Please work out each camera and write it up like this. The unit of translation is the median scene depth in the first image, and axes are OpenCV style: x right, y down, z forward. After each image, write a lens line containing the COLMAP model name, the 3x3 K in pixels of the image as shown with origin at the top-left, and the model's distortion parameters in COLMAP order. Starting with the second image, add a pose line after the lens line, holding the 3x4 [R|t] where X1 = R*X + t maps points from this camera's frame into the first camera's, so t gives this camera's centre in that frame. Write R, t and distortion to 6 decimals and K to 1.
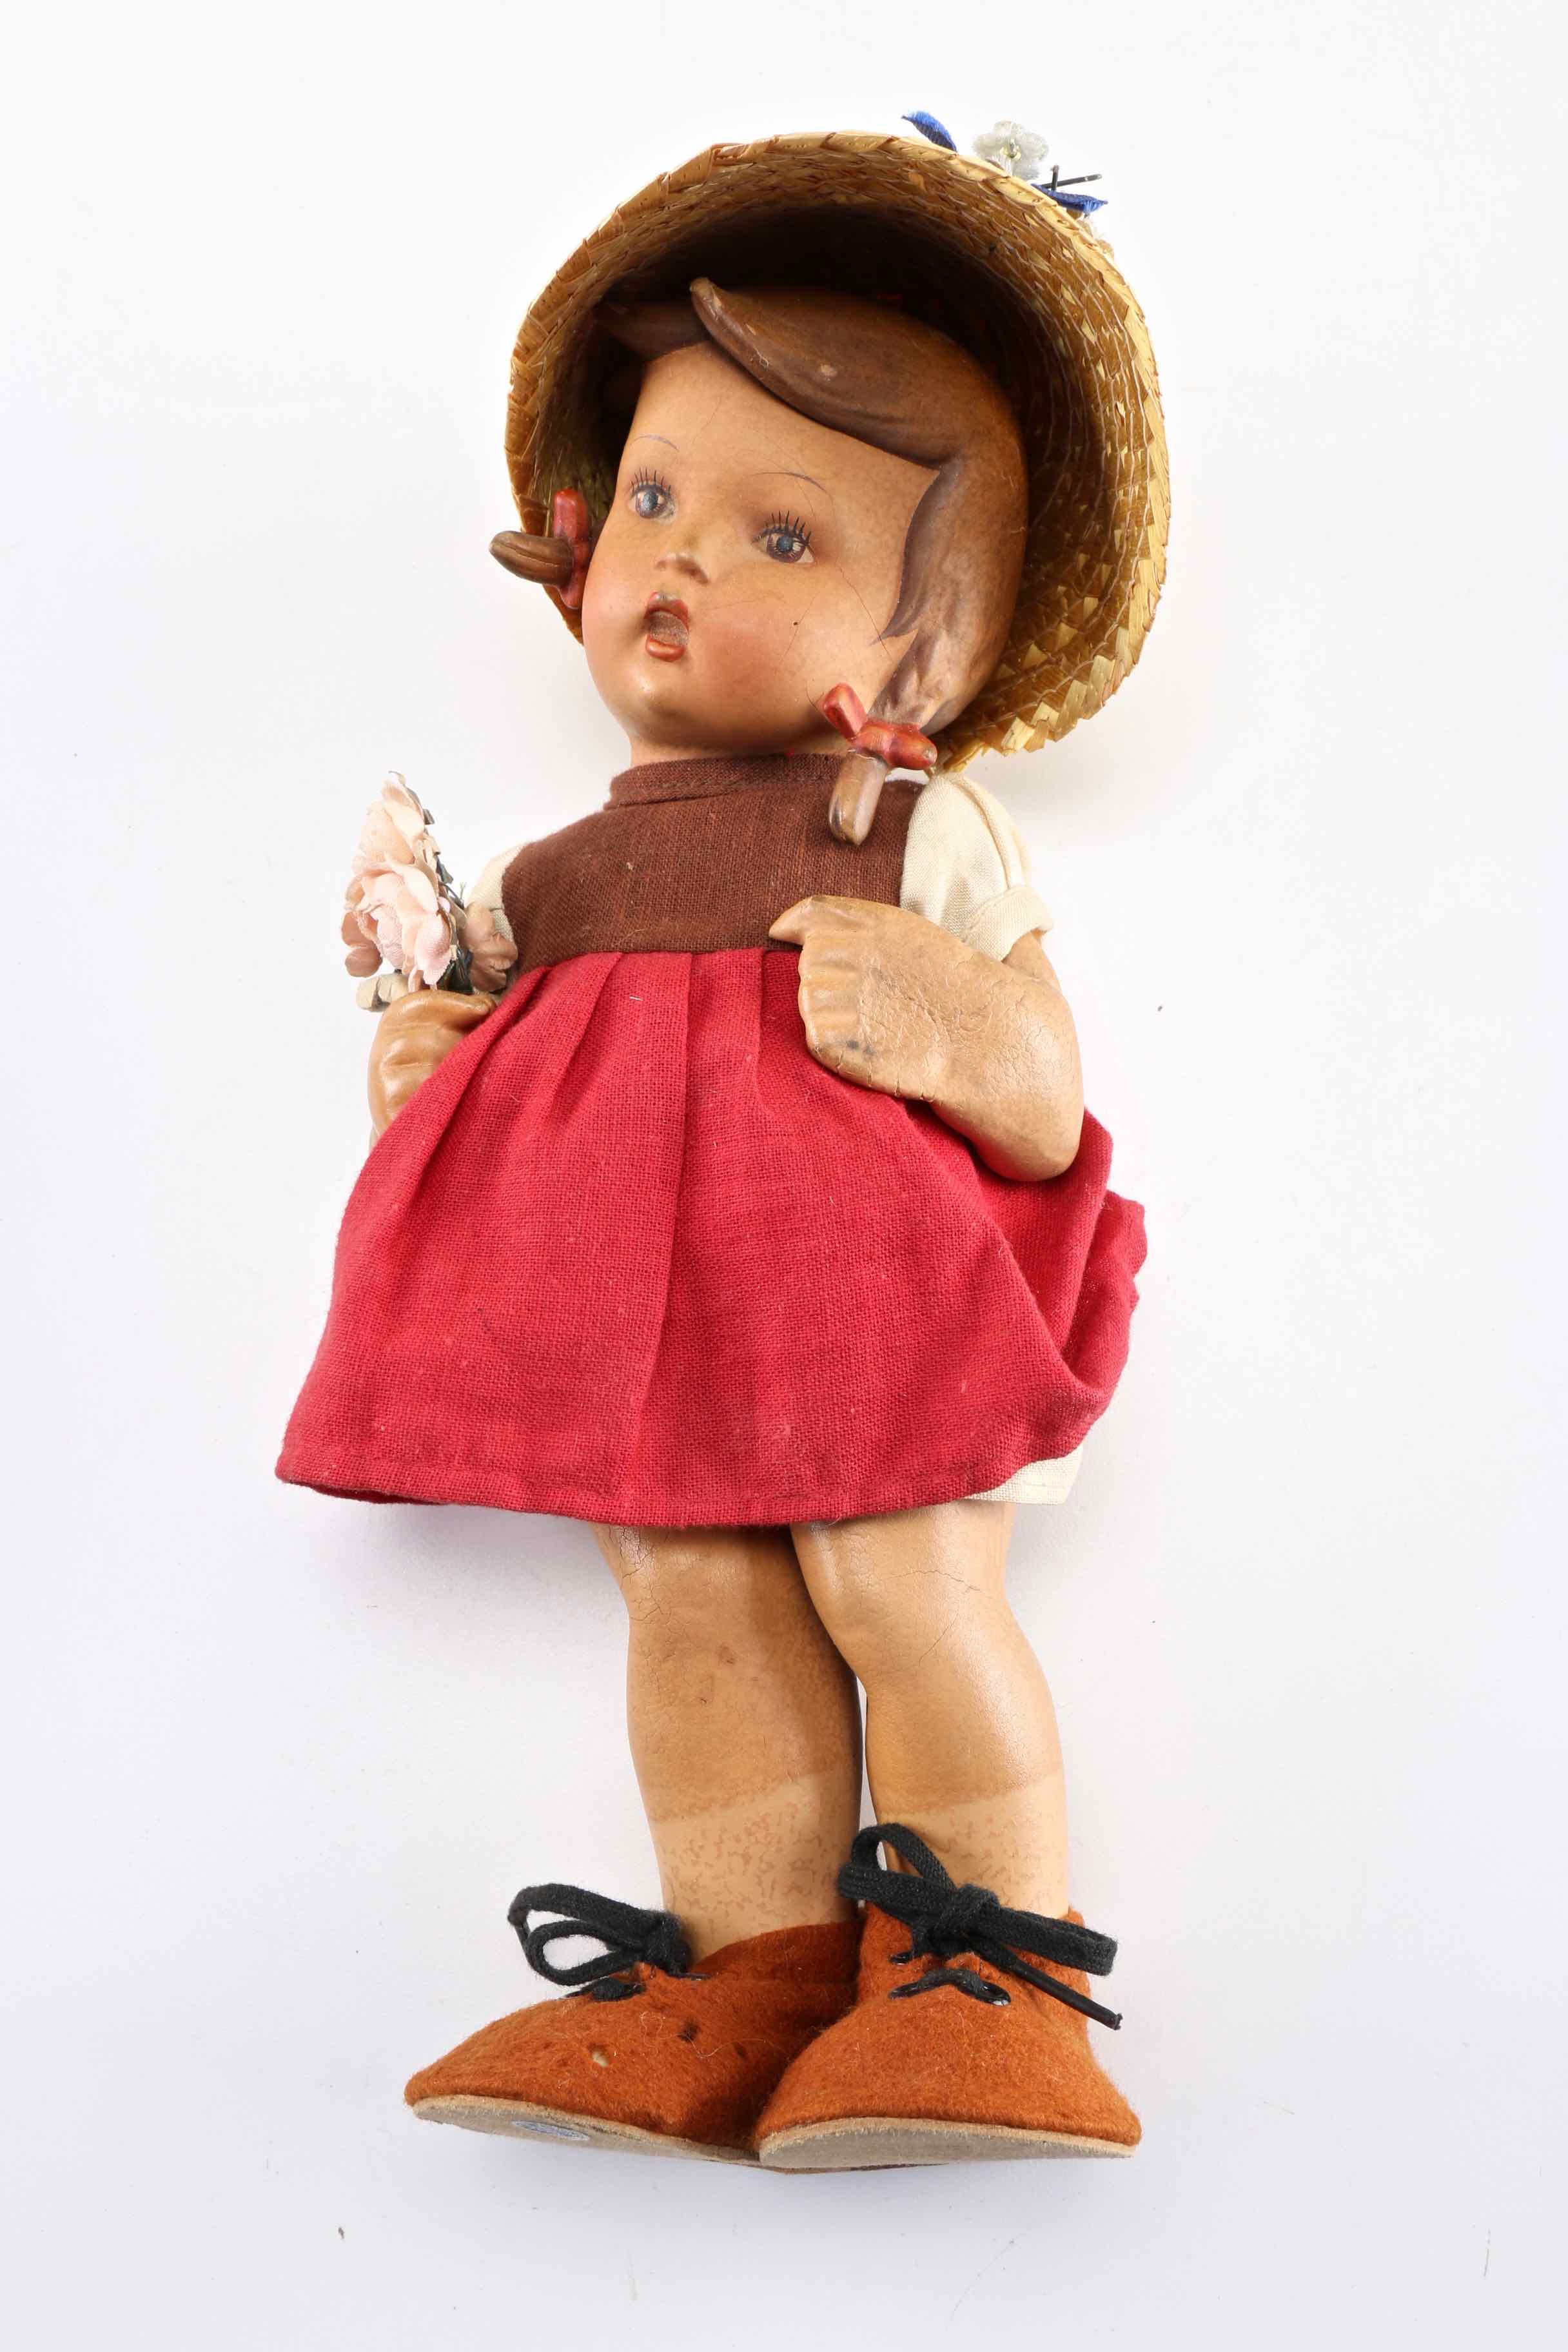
lens RADIAL K [[2982.7, 0, 785.5], [0, 2982.7, 1174.1], [0, 0, 1]] dist [-0.015935, 0.000000]
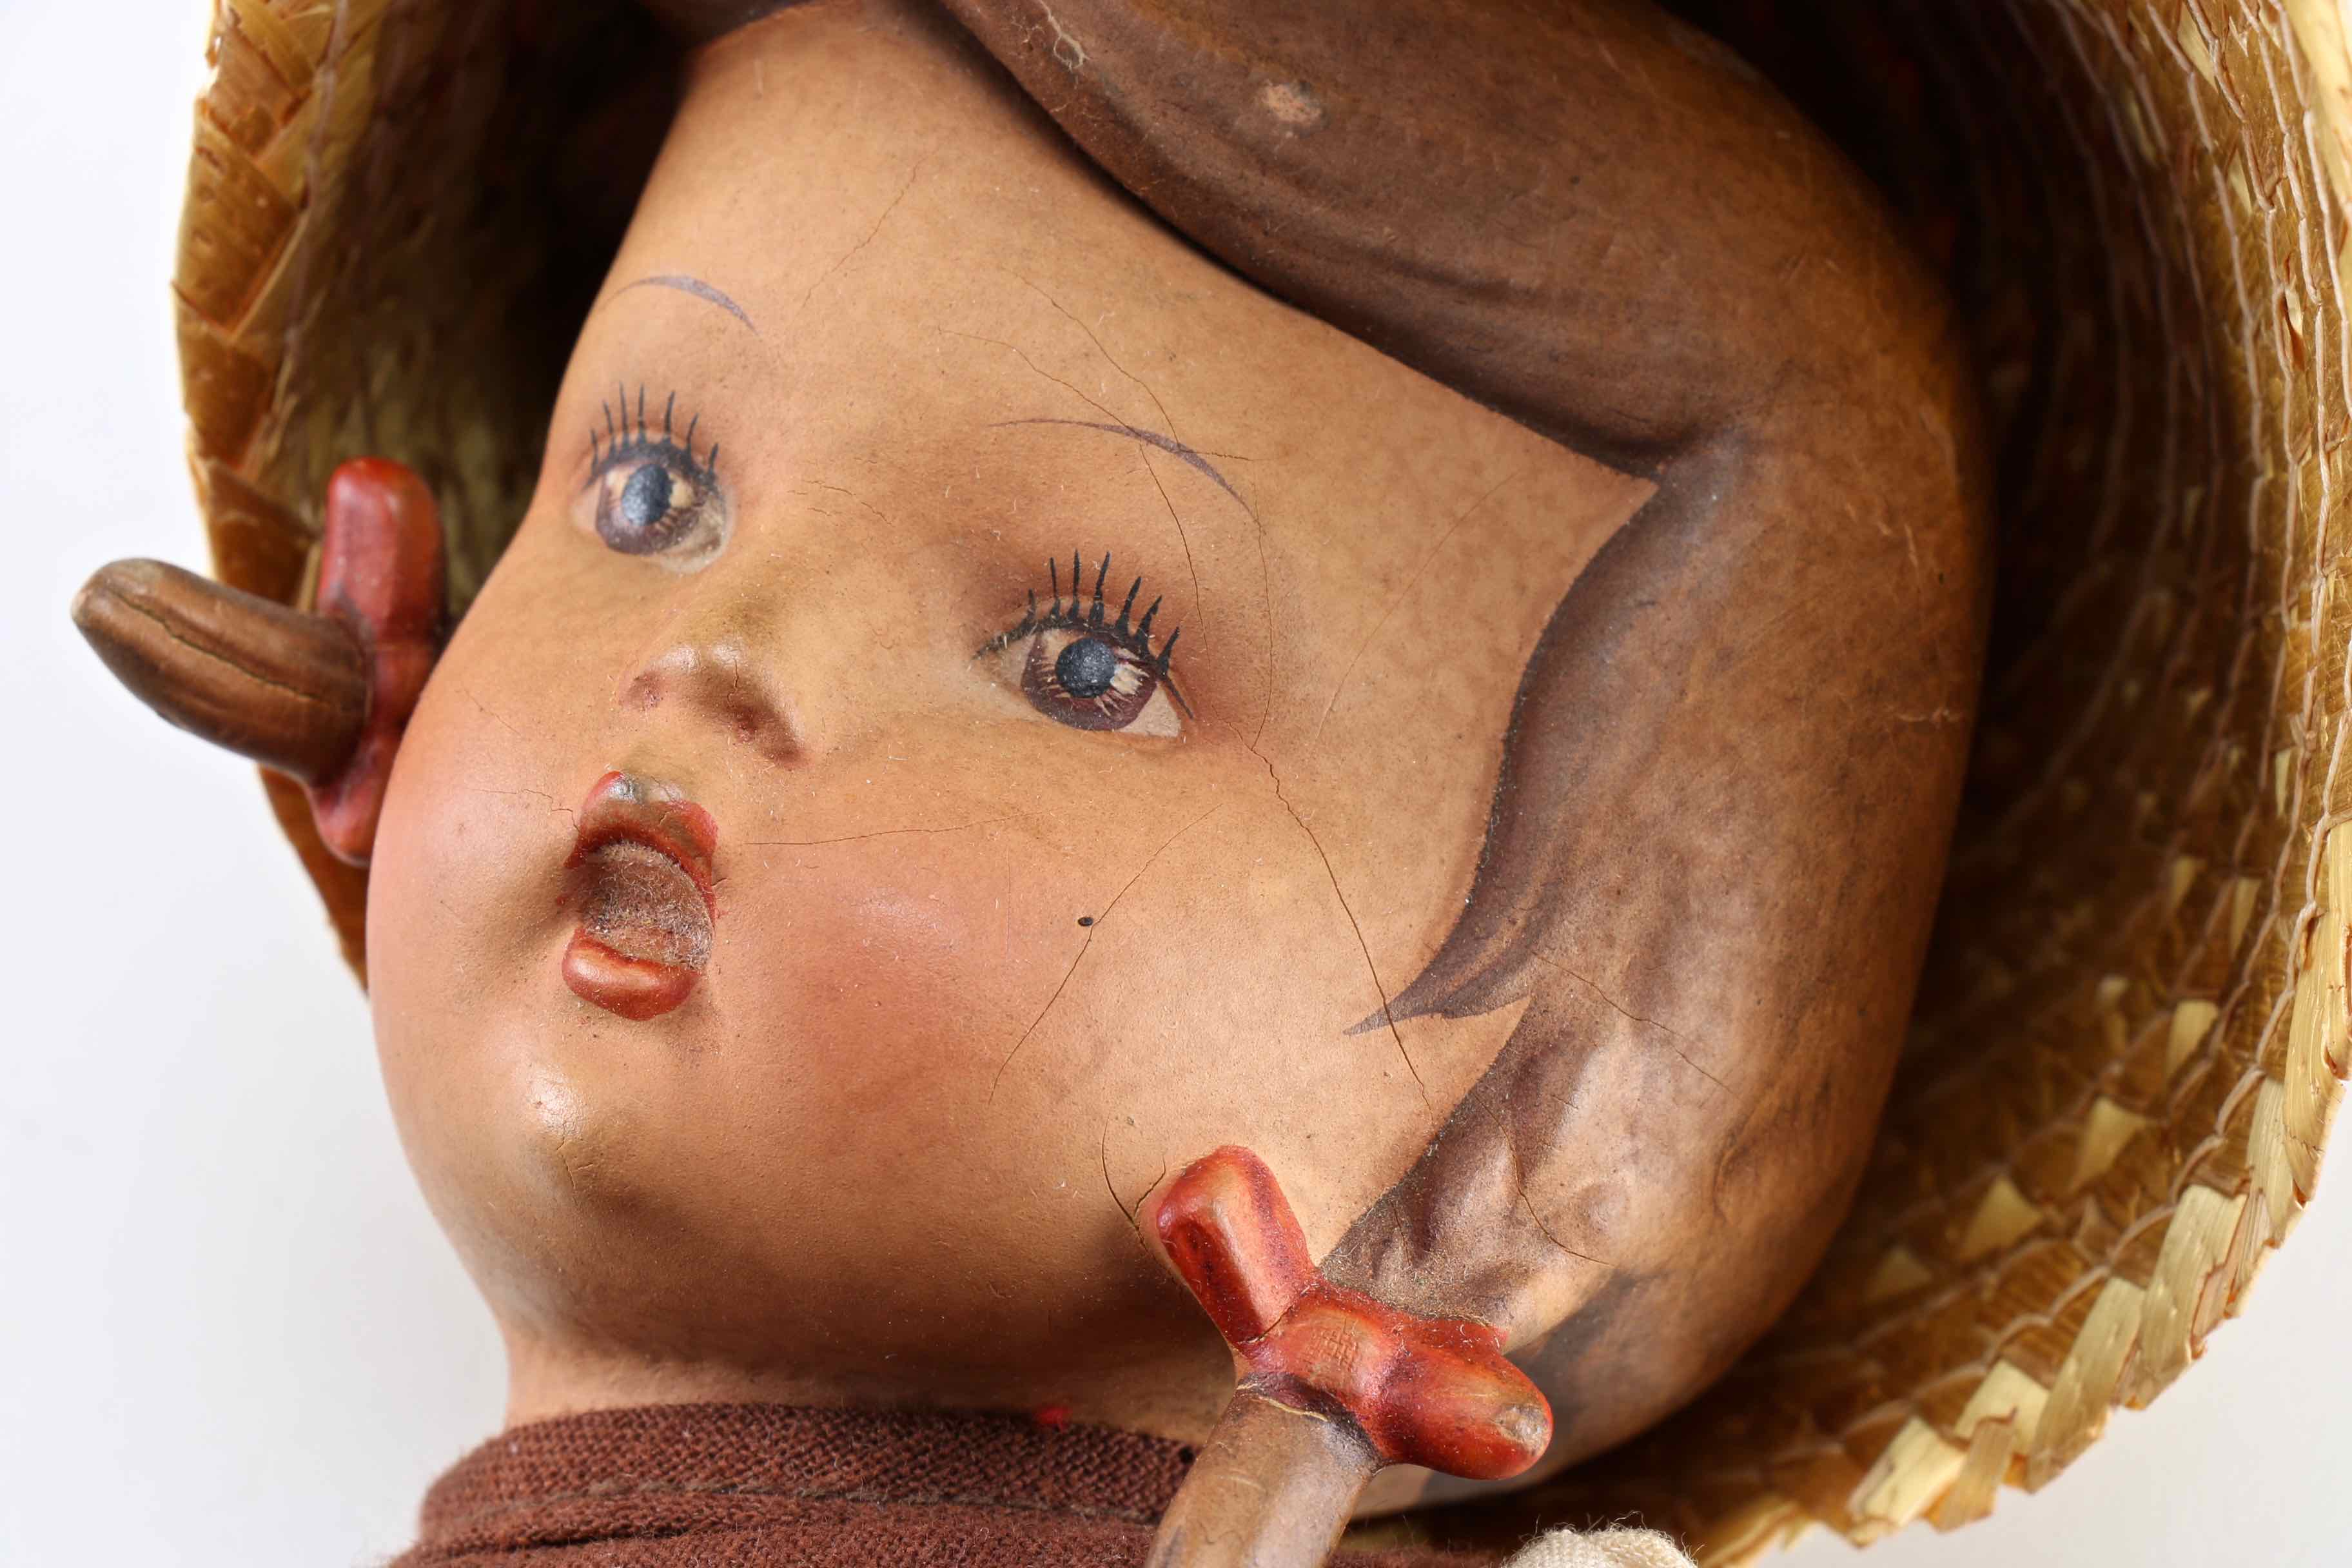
lens RADIAL K [[14625.6, 0, 1175.9], [0, 14625.6, 784.2], [0, 0, 1]] dist [0.617739, 0.000000]
pose [[0.991369, 0.080868, -0.103188, 0.153343], [-0.110686, 0.938095, -0.328218, 0.258745], [0.070258, 0.336806, 0.938949, -0.316865]]
